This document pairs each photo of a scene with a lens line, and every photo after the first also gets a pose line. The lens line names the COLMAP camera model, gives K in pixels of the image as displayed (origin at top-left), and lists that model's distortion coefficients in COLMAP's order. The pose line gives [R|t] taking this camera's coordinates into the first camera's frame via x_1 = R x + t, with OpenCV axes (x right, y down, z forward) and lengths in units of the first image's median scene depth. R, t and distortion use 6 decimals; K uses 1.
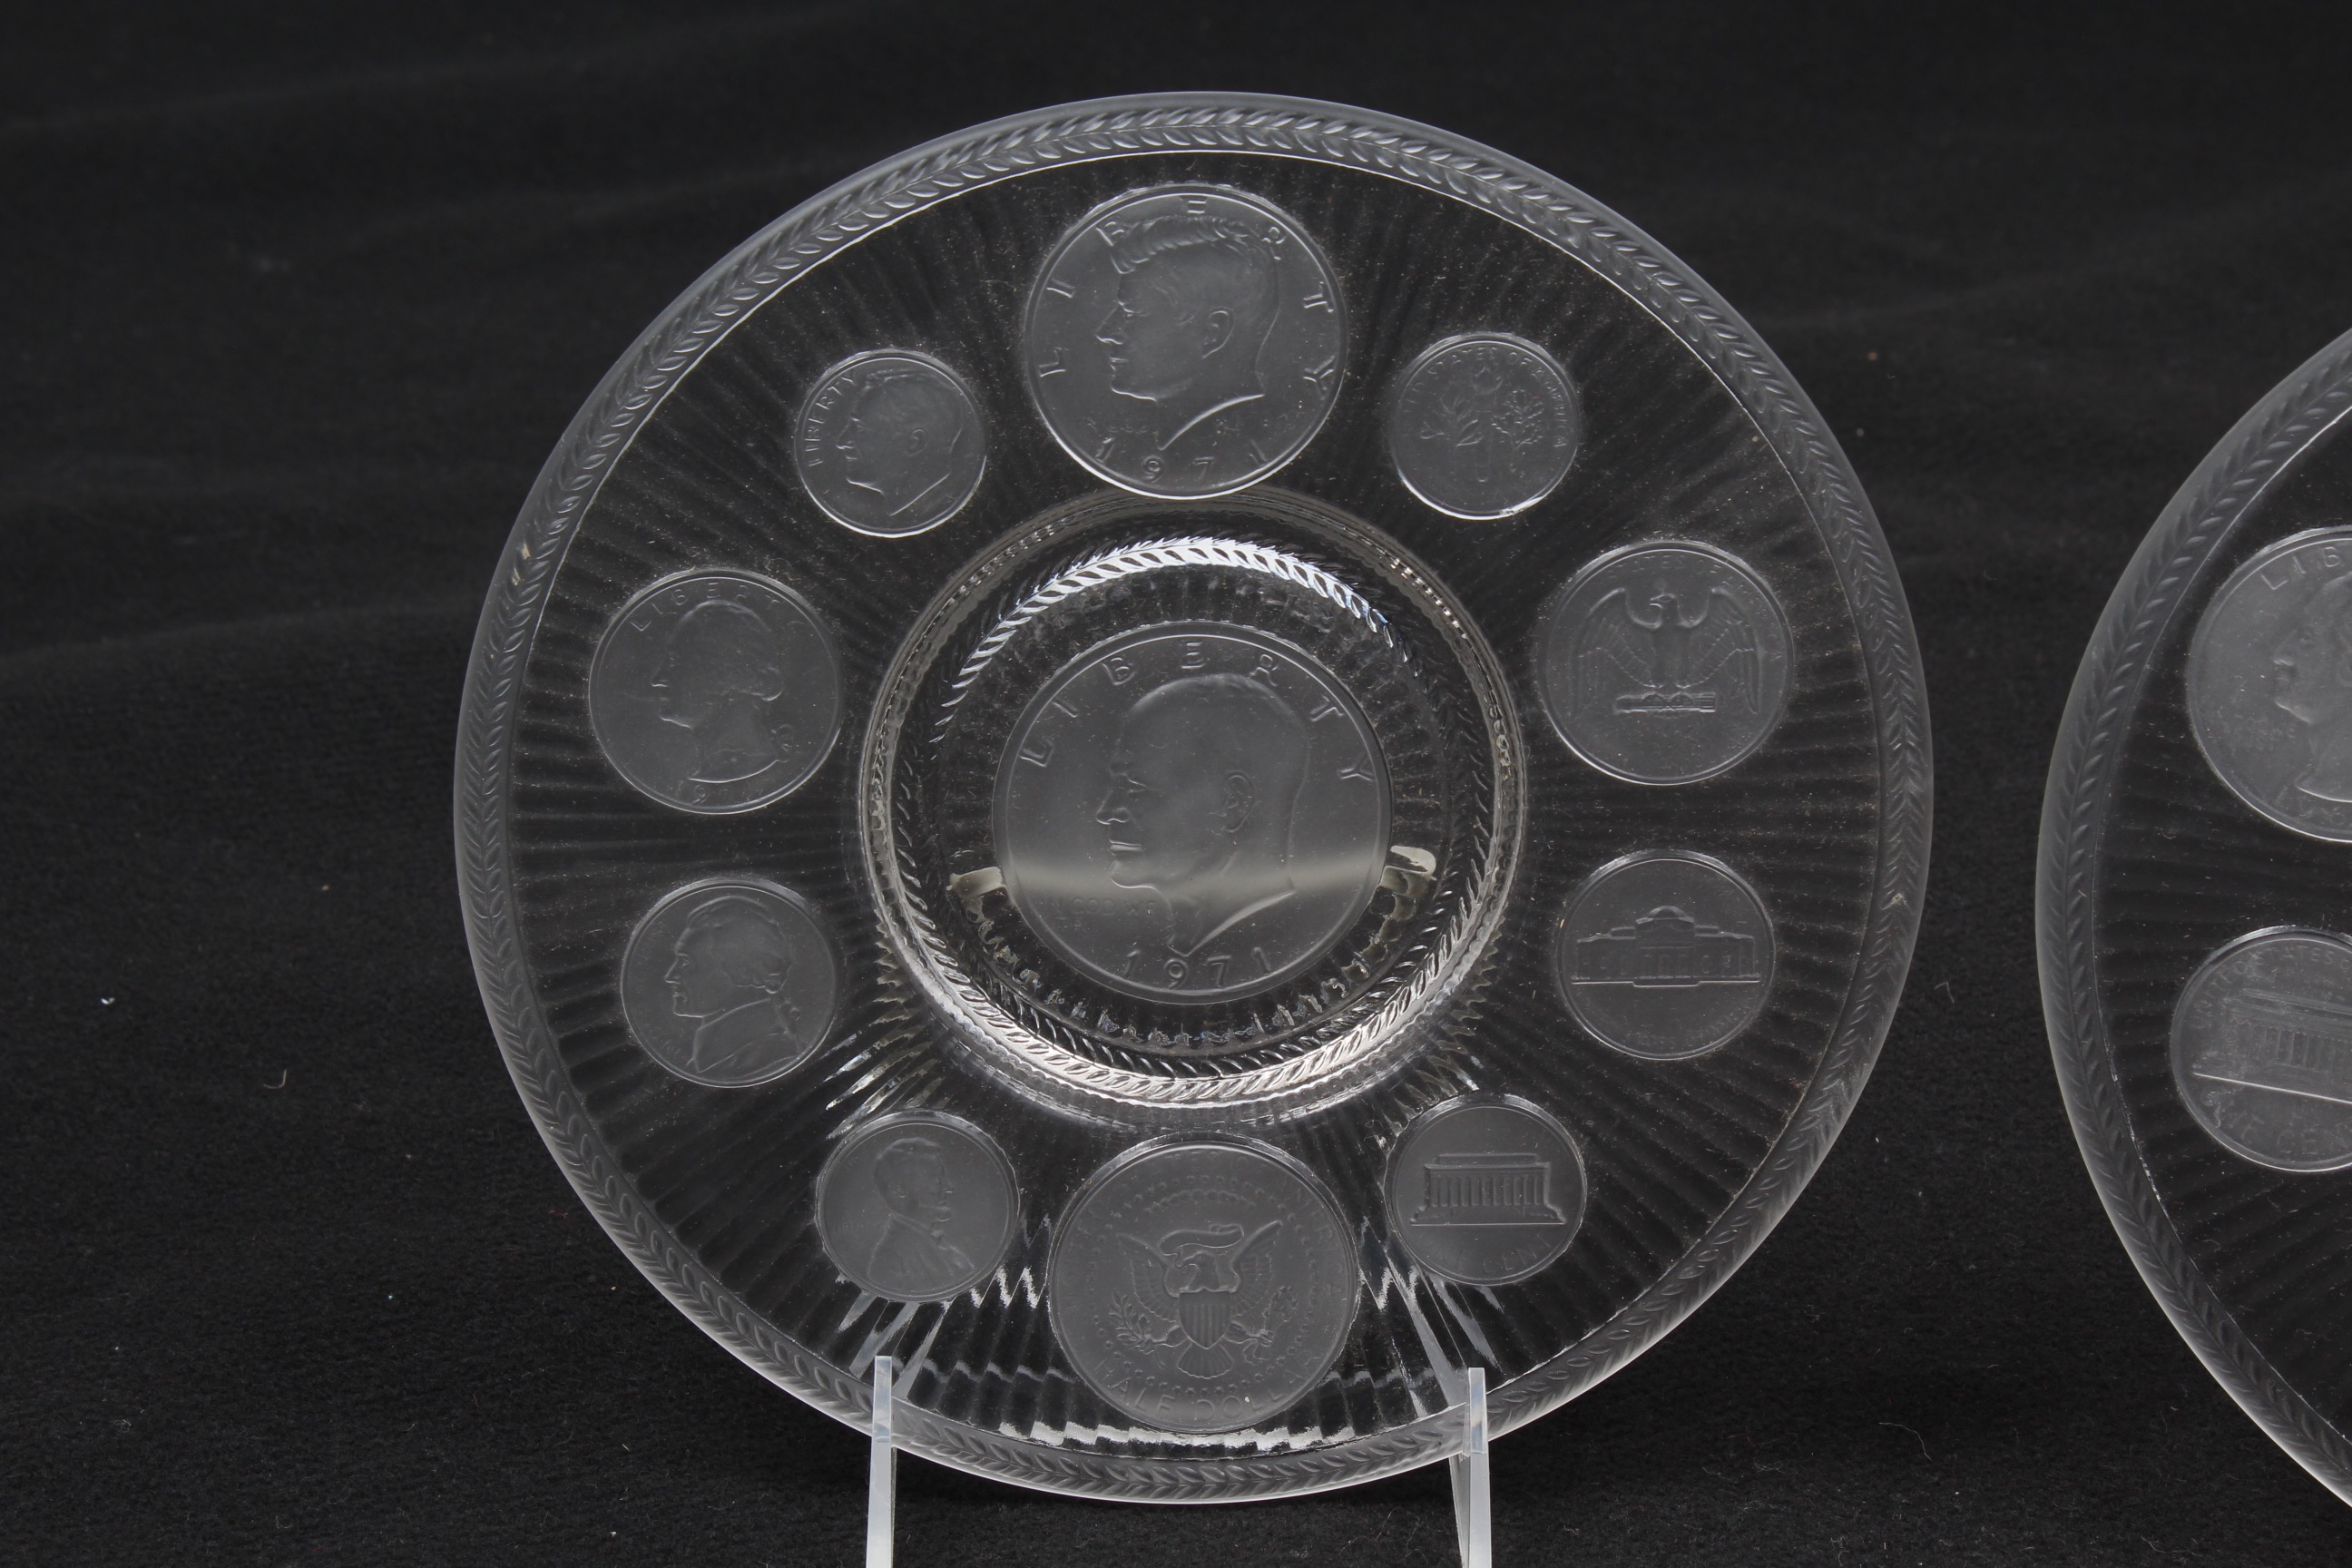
lens RADIAL K [[5487.9, 0, 1152.7], [0, 5487.9, 764.4], [0, 0, 1]] dist [0.076252, 0.000000]
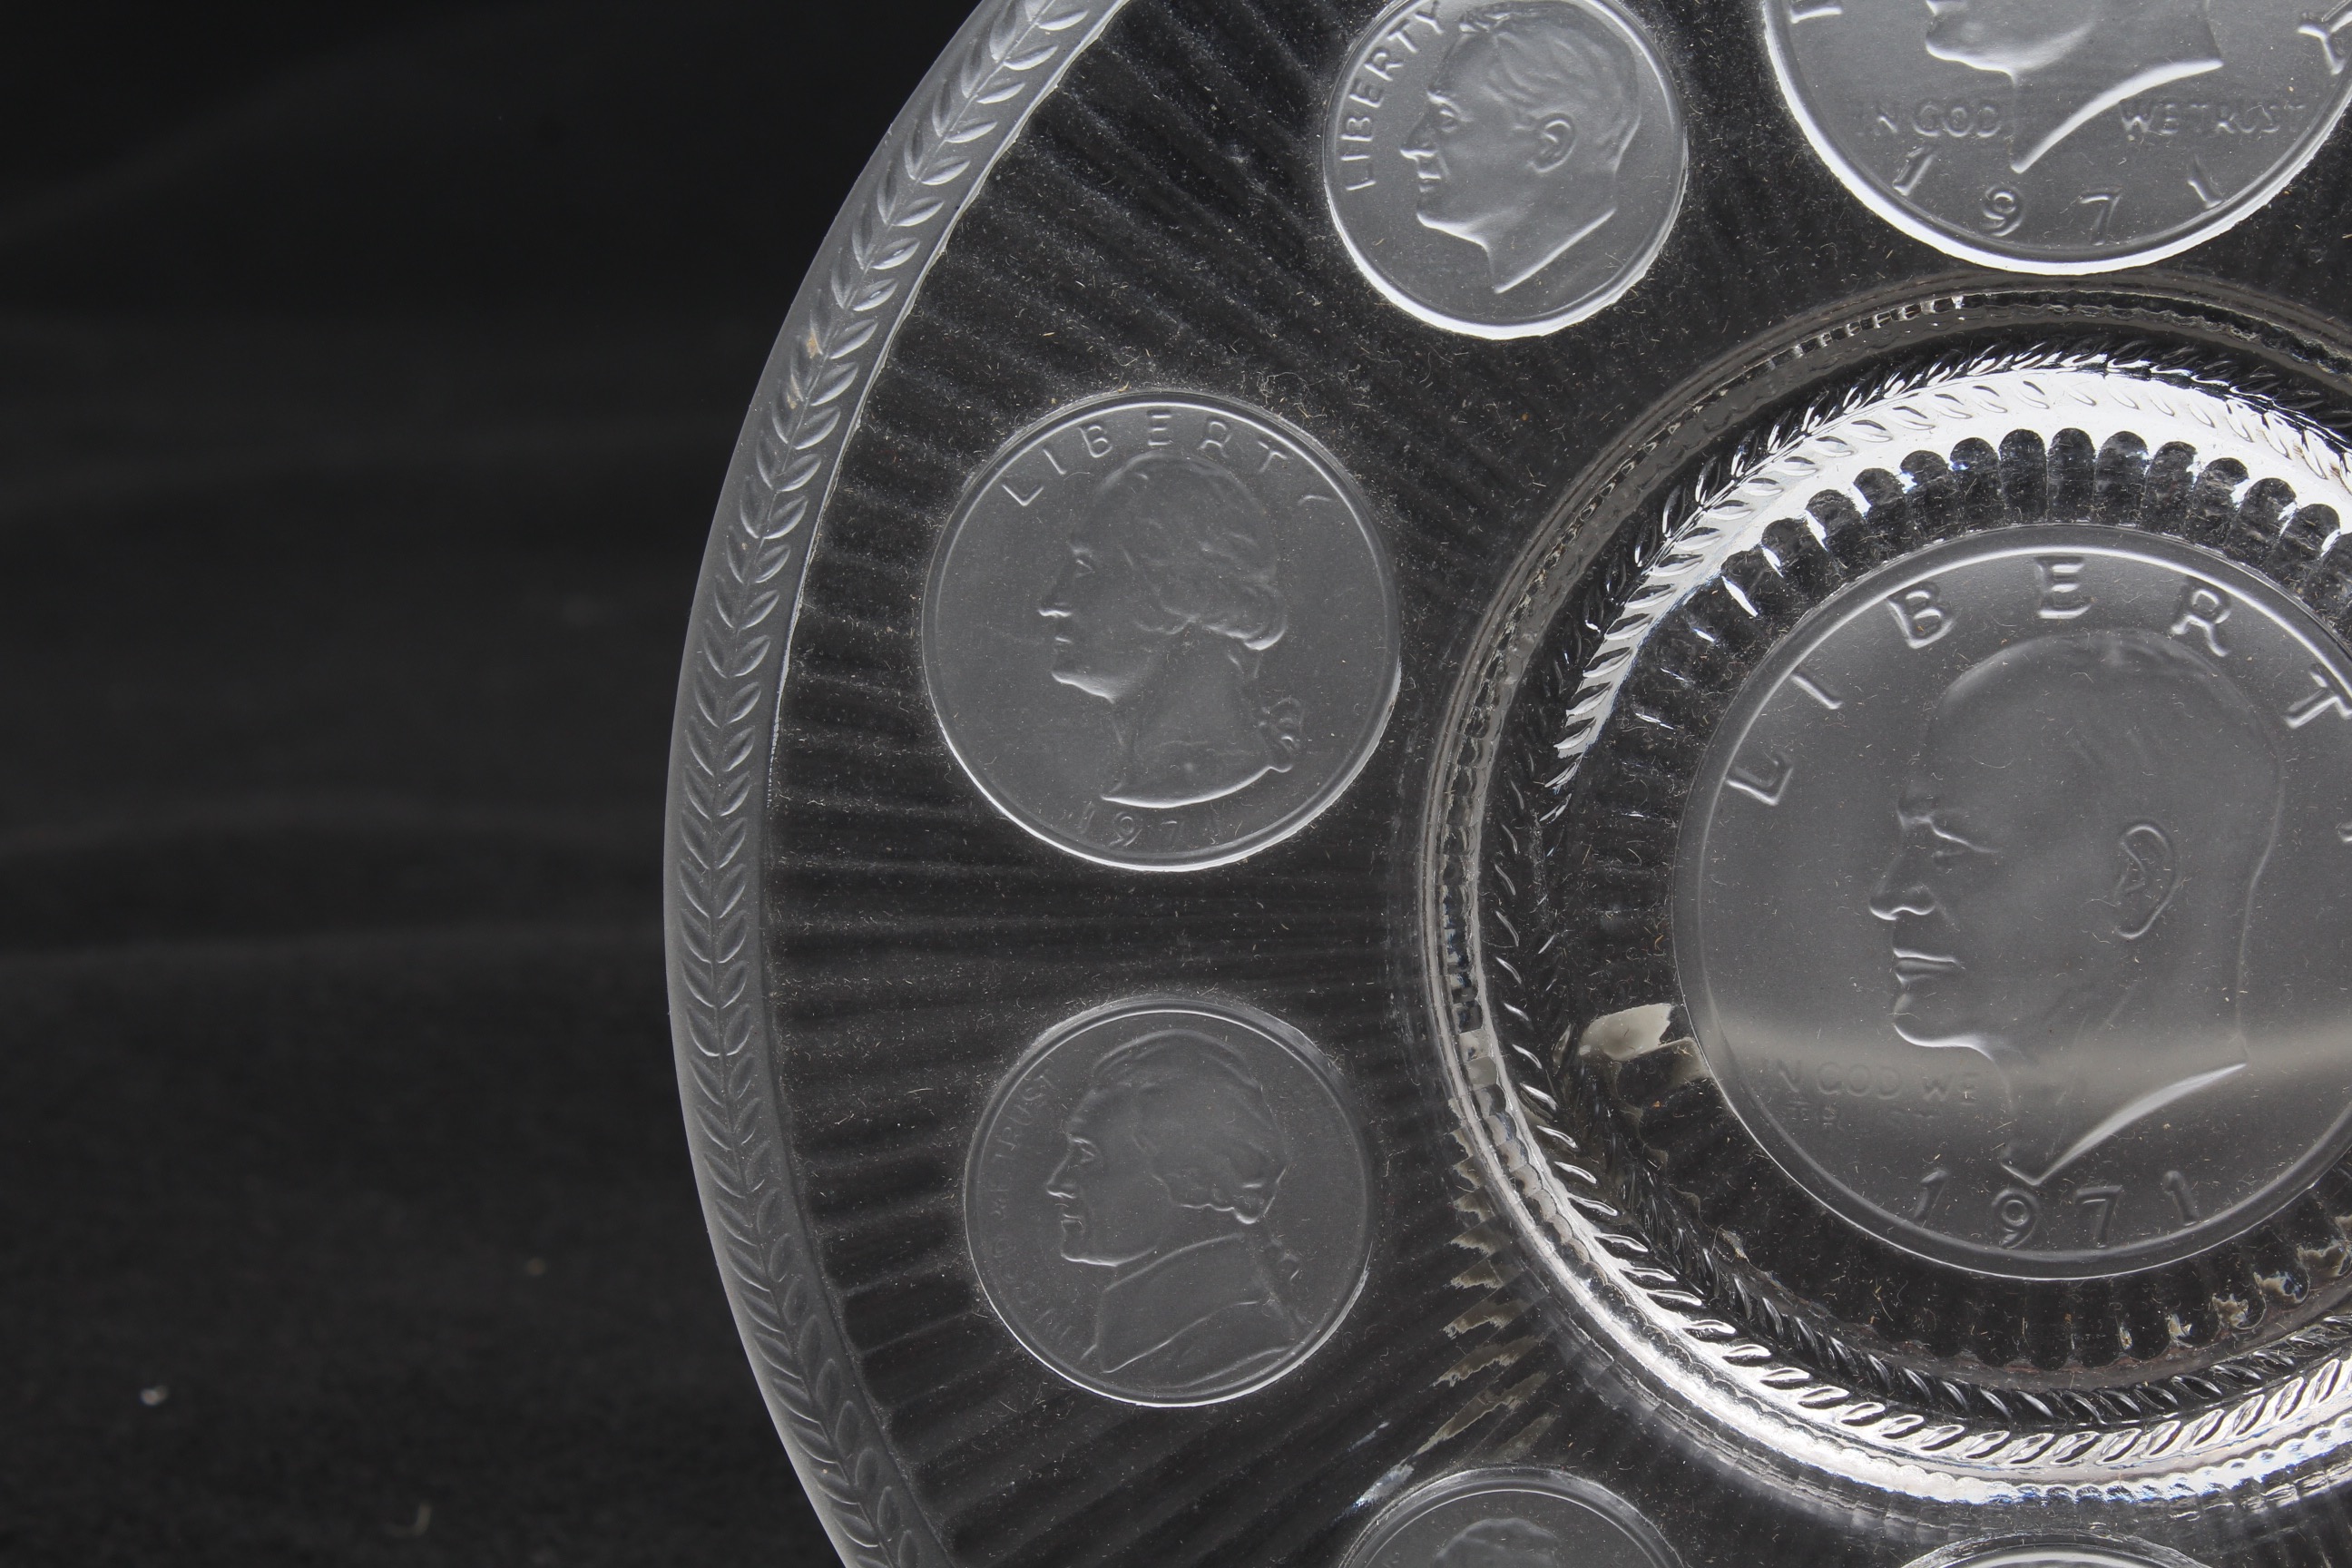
lens RADIAL K [[5487.9, 0, 1131.5], [0, 5487.9, 765.8], [0, 0, 1]] dist [0.076252, 0.000000]
pose [[0.995869, 0.018108, -0.088974, -0.034302], [-0.033127, 0.984826, -0.170352, 0.088990], [0.084539, 0.172596, 0.981358, 0.474144]]
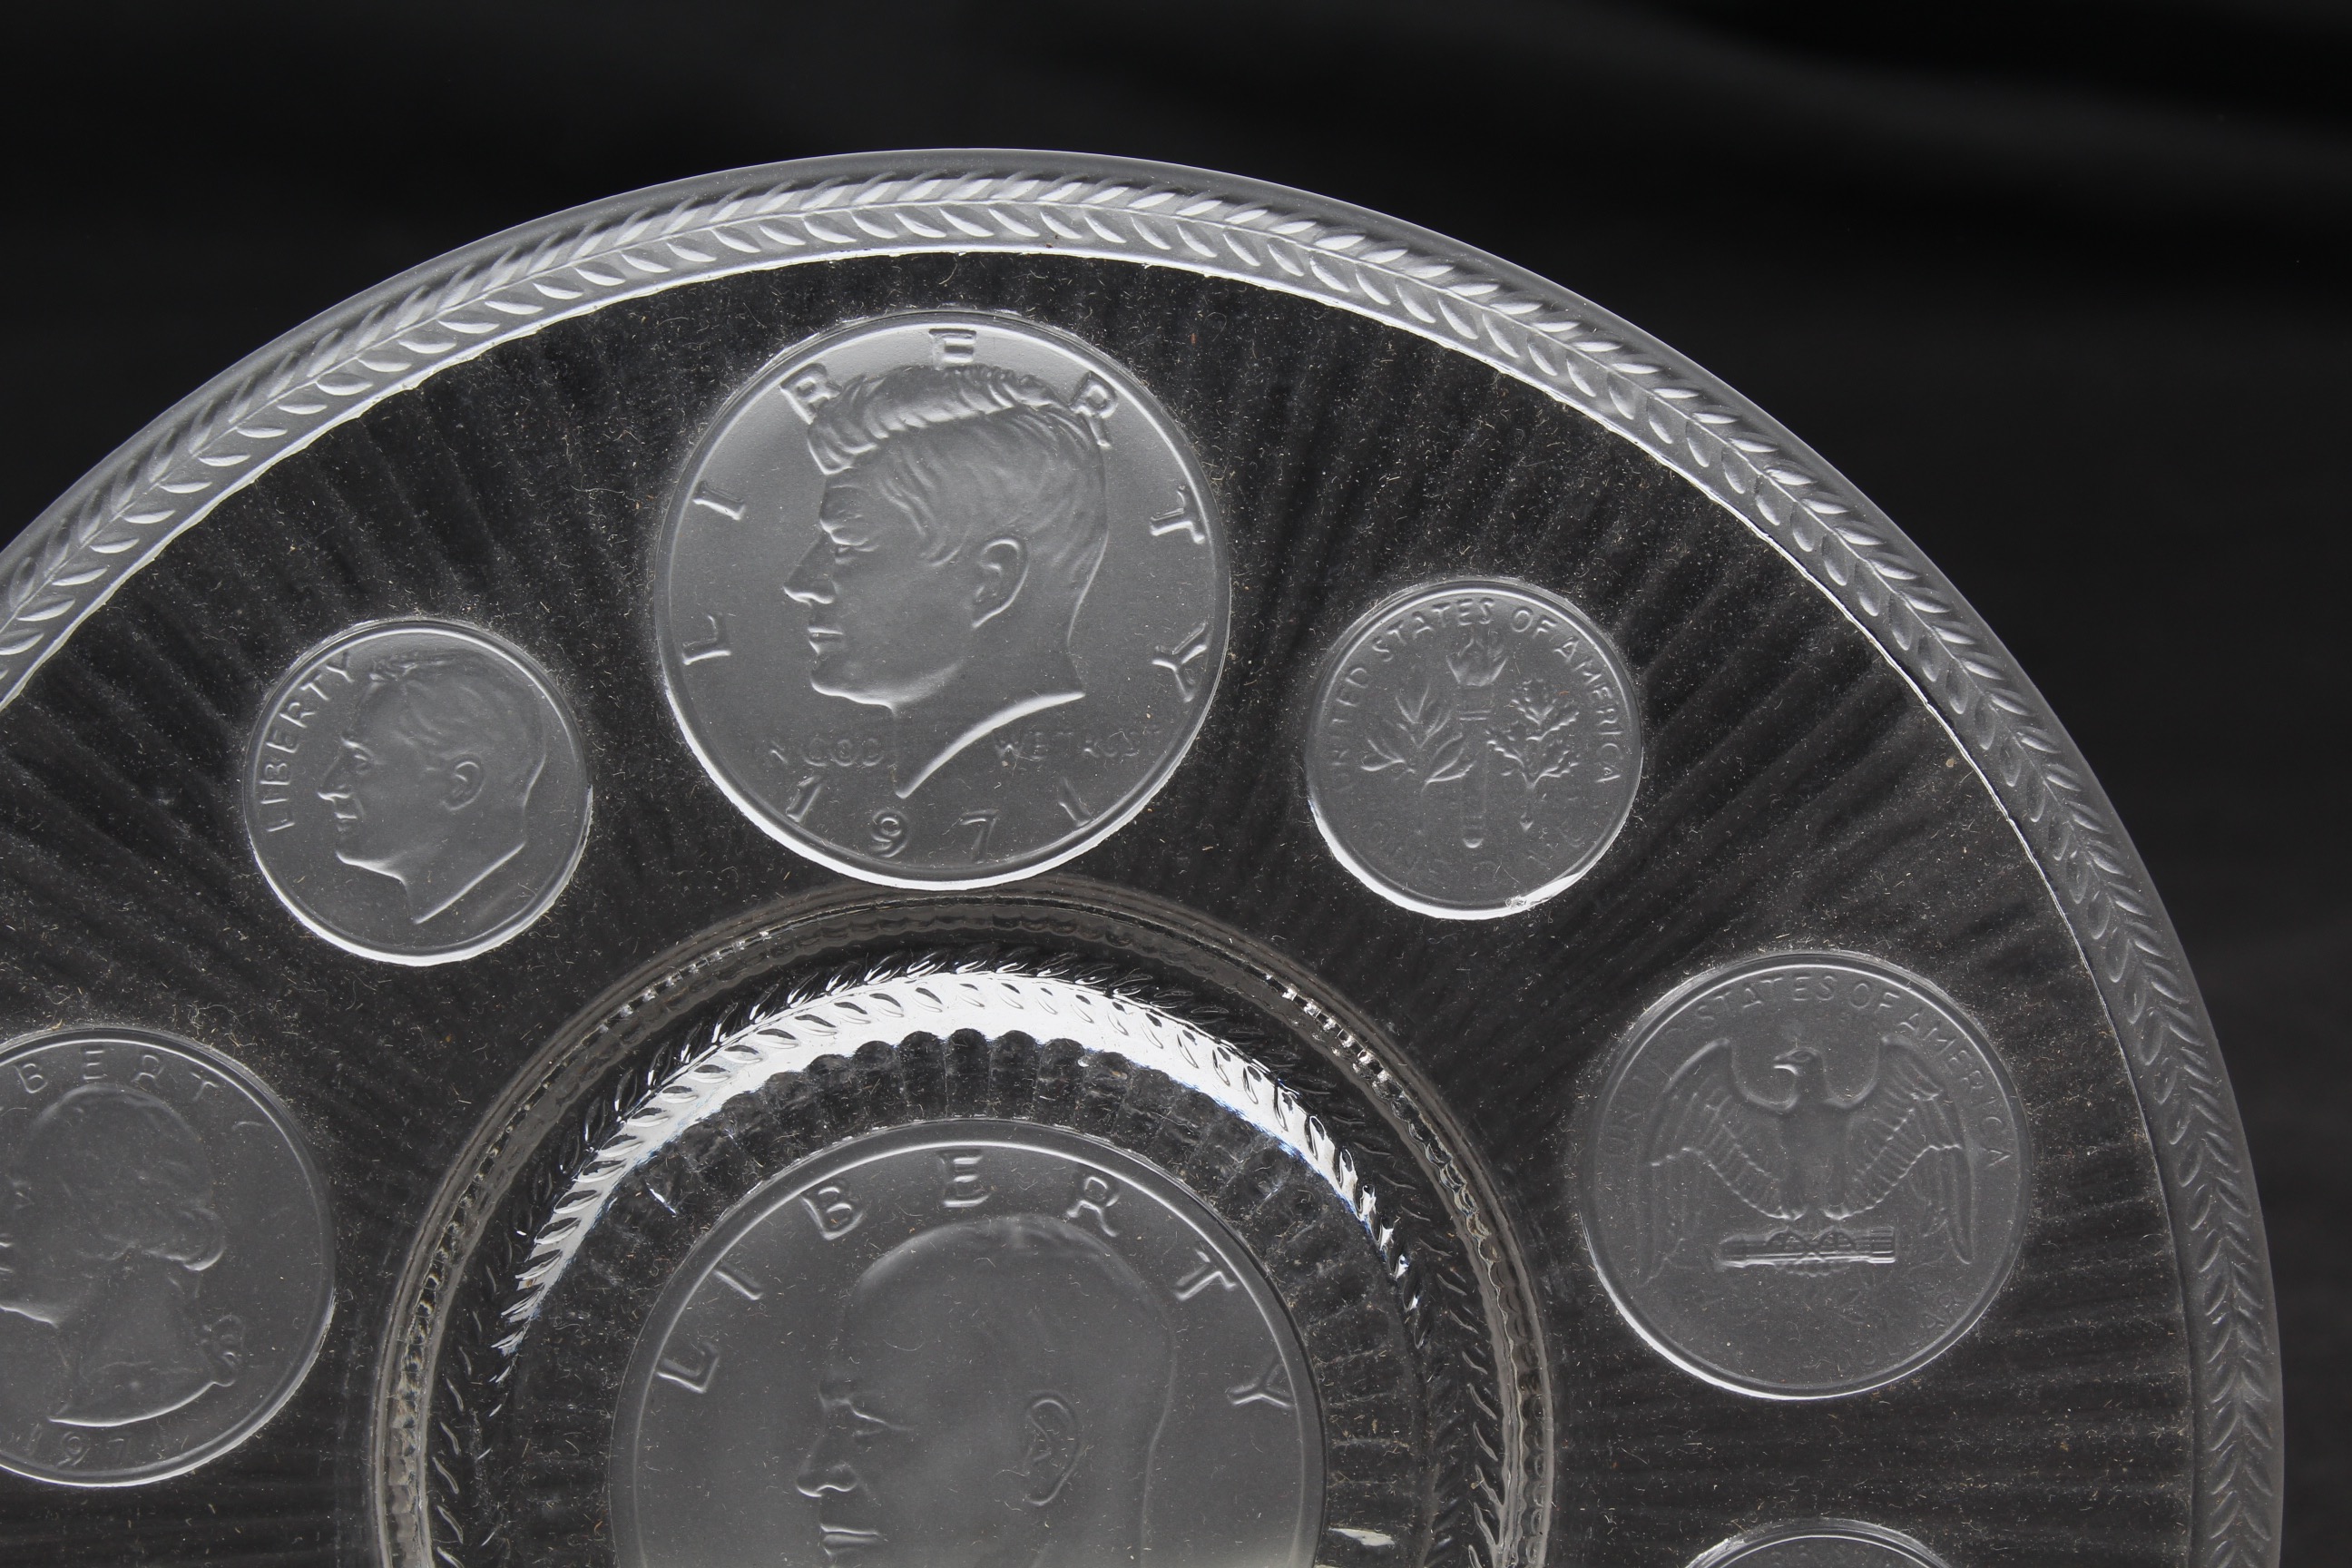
lens RADIAL K [[5487.9, 0, 1135.0], [0, 5487.9, 795.1], [0, 0, 1]] dist [0.076252, 0.000000]
pose [[0.998681, -0.016355, 0.048668, -0.002011], [0.026361, 0.976767, -0.212676, 0.061008], [-0.044059, 0.213678, 0.975910, 0.440102]]
